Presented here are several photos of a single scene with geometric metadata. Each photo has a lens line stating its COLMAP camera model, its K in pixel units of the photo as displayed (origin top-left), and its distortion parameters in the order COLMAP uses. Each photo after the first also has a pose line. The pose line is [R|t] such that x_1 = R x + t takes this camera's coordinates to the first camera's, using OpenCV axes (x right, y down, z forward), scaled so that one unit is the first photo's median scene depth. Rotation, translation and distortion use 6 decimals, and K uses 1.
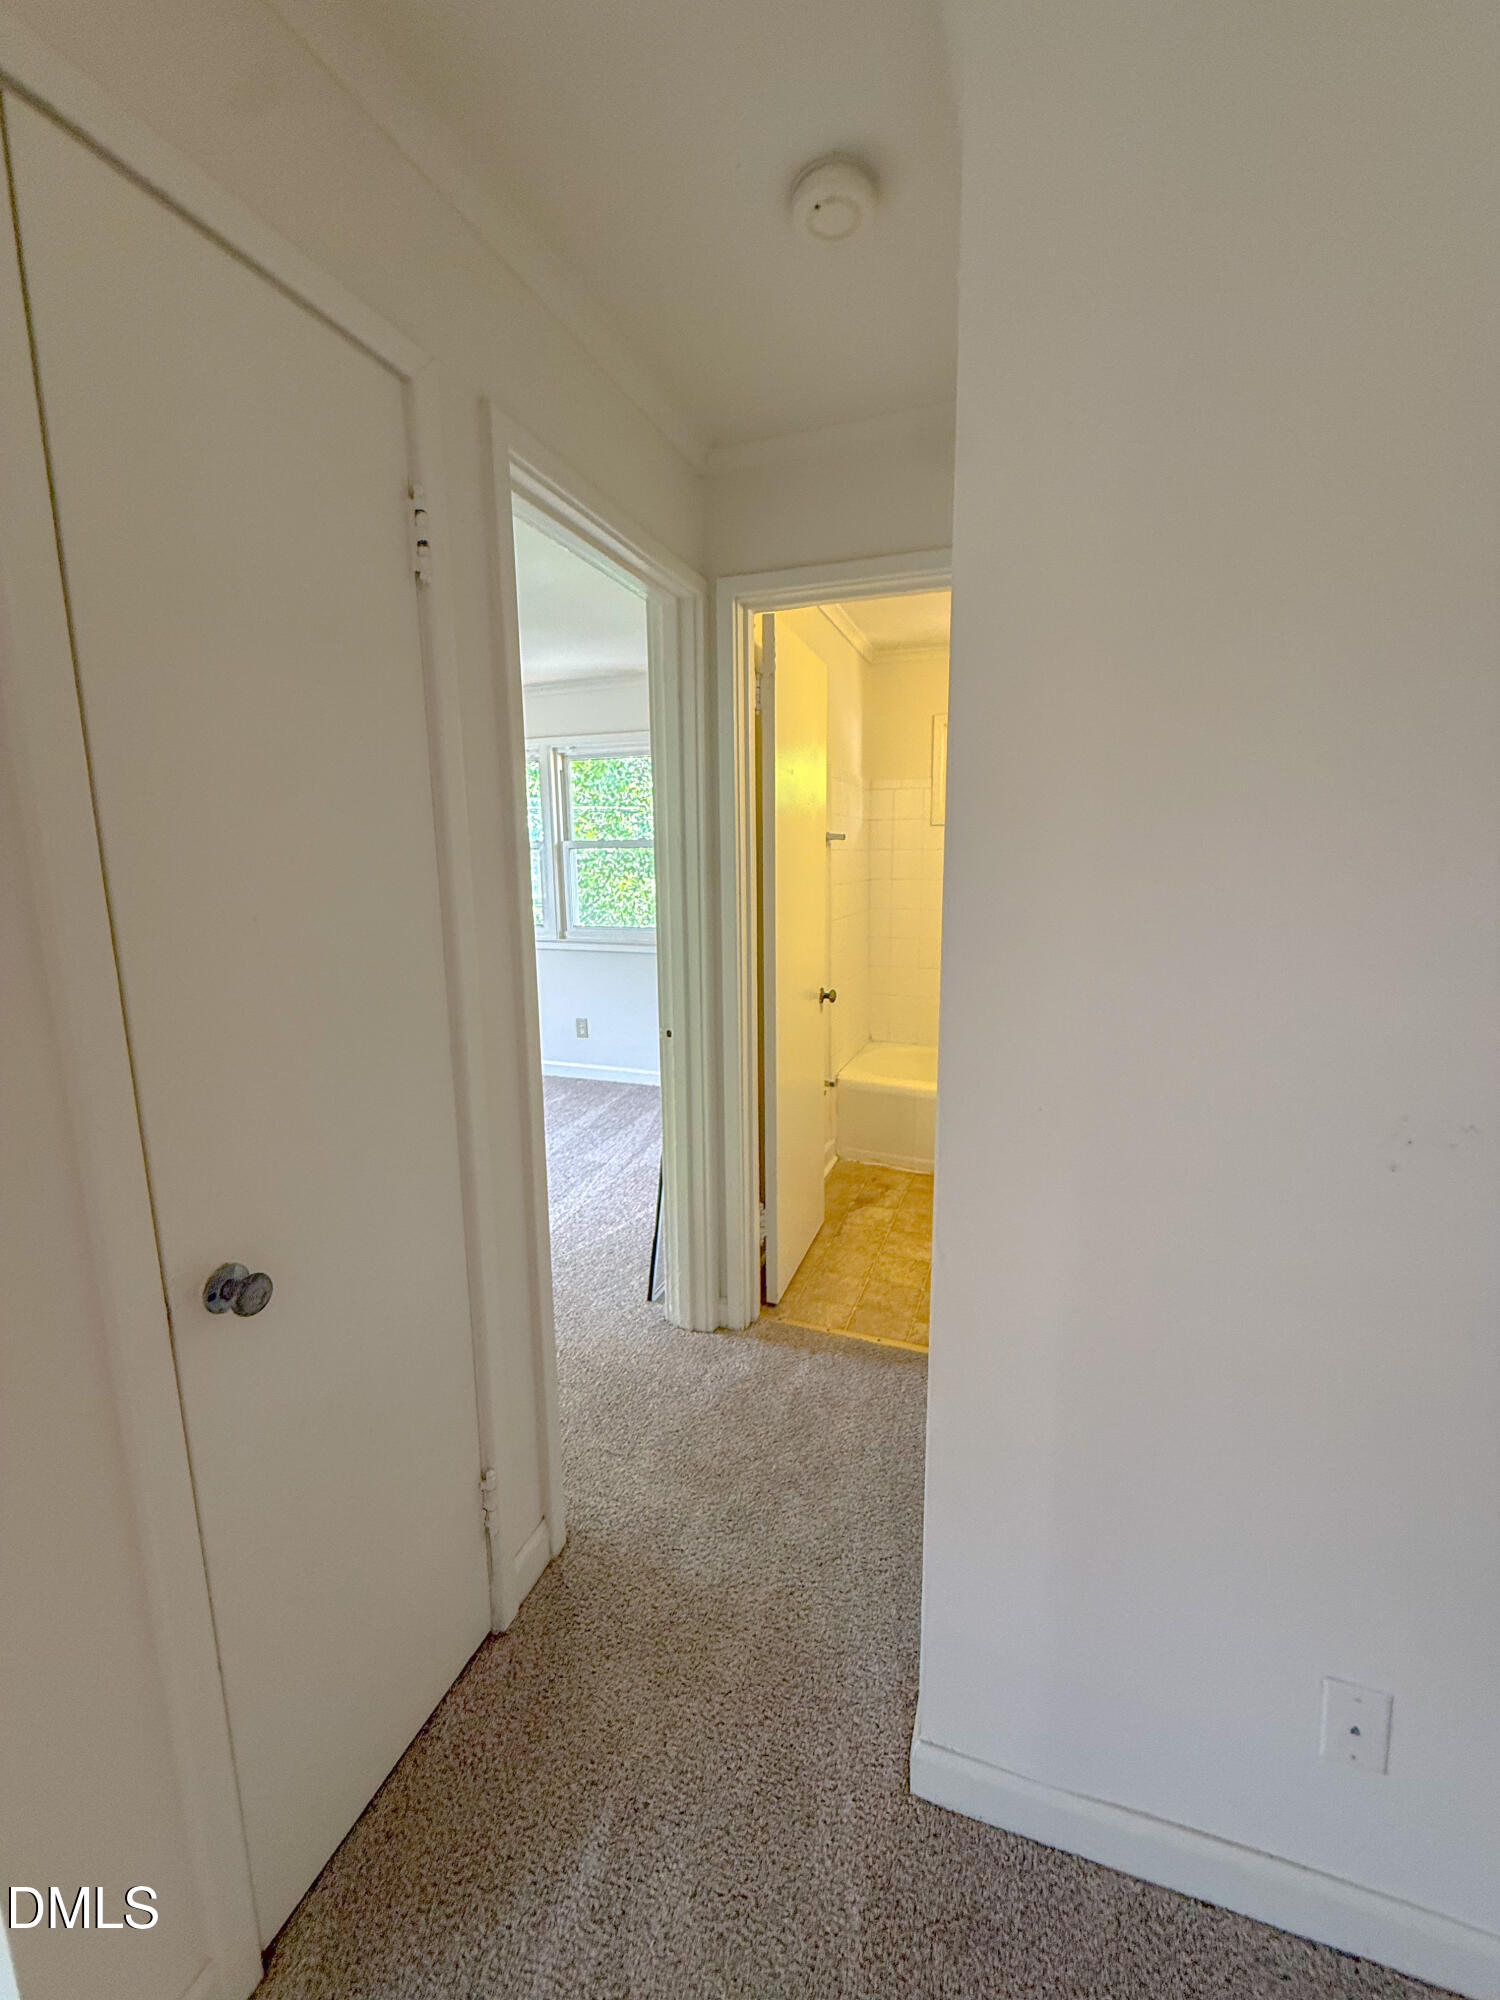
lens RADIAL K [[801.4, 0, 752.9], [0, 801.4, 999.6], [0, 0, 1]] dist [0.001690, 0.000125]
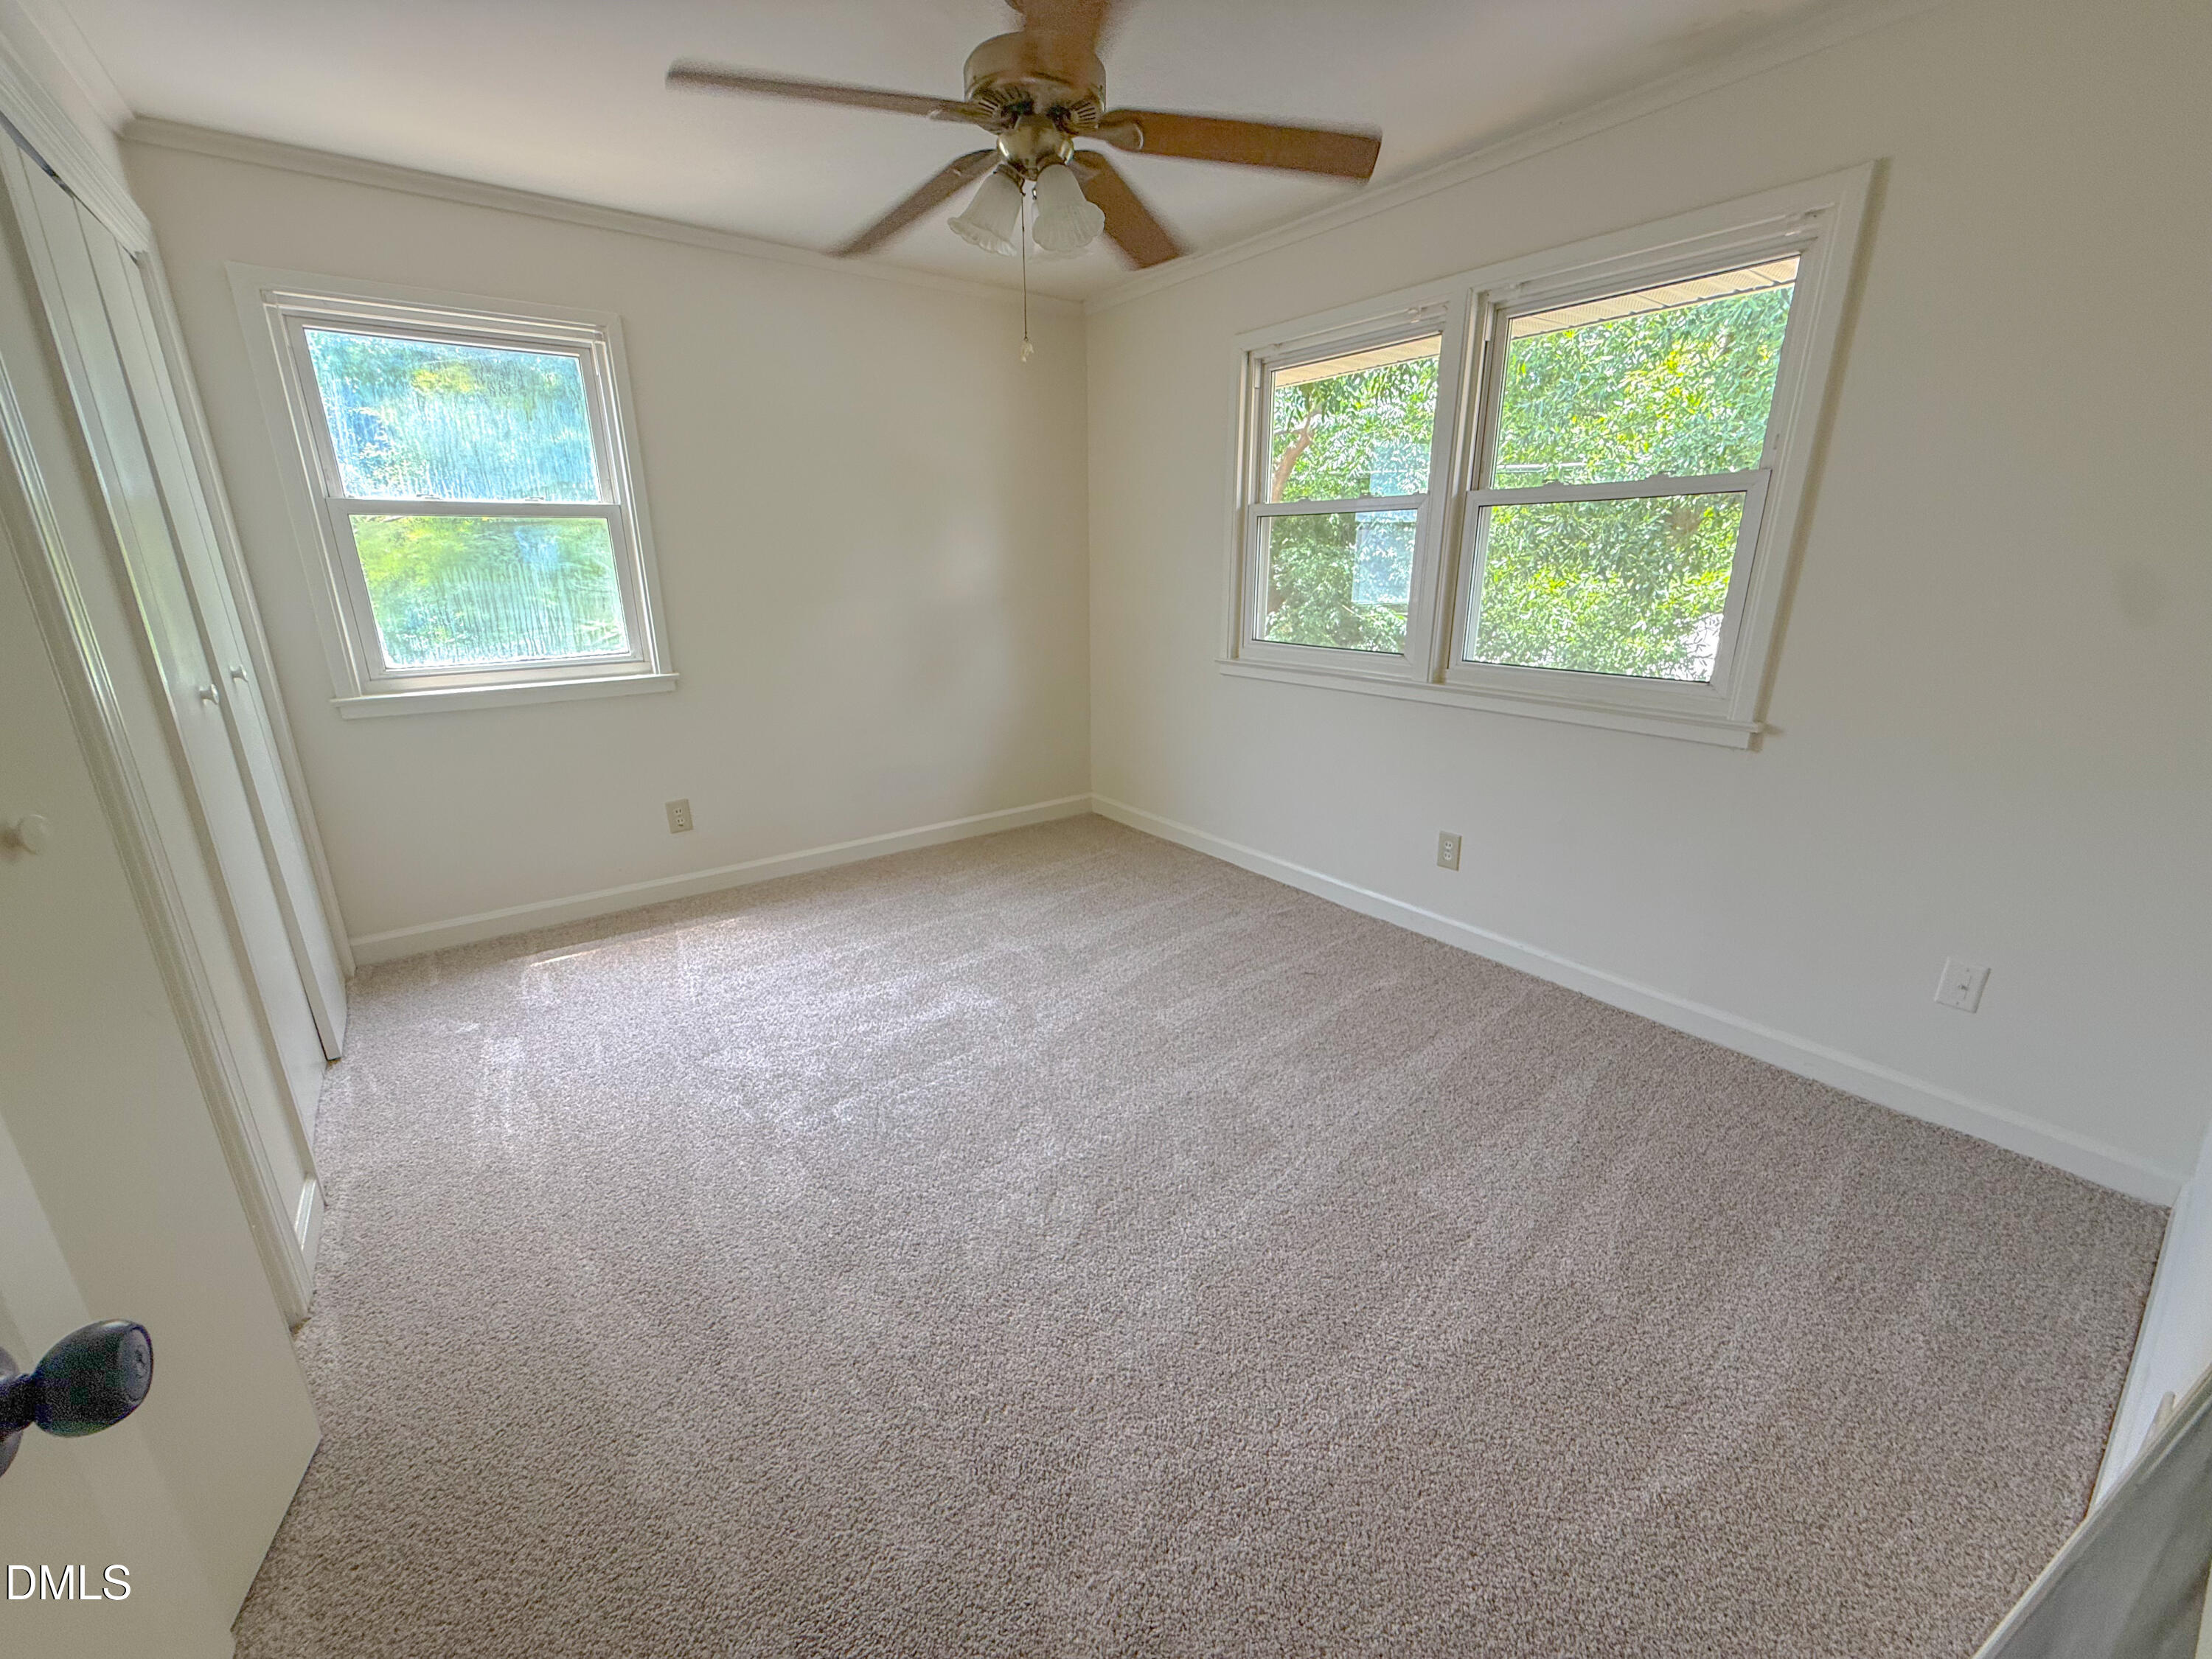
lens RADIAL K [[886.3, 0, 1102.2], [0, 886.3, 834.2], [0, 0, 1]] dist [0.001690, 0.000125]
pose [[0.836017, 0.164713, -0.523397, -0.100420], [-0.095346, 0.982978, 0.157047, -0.049154], [0.540356, -0.081391, 0.837491, 0.381459]]
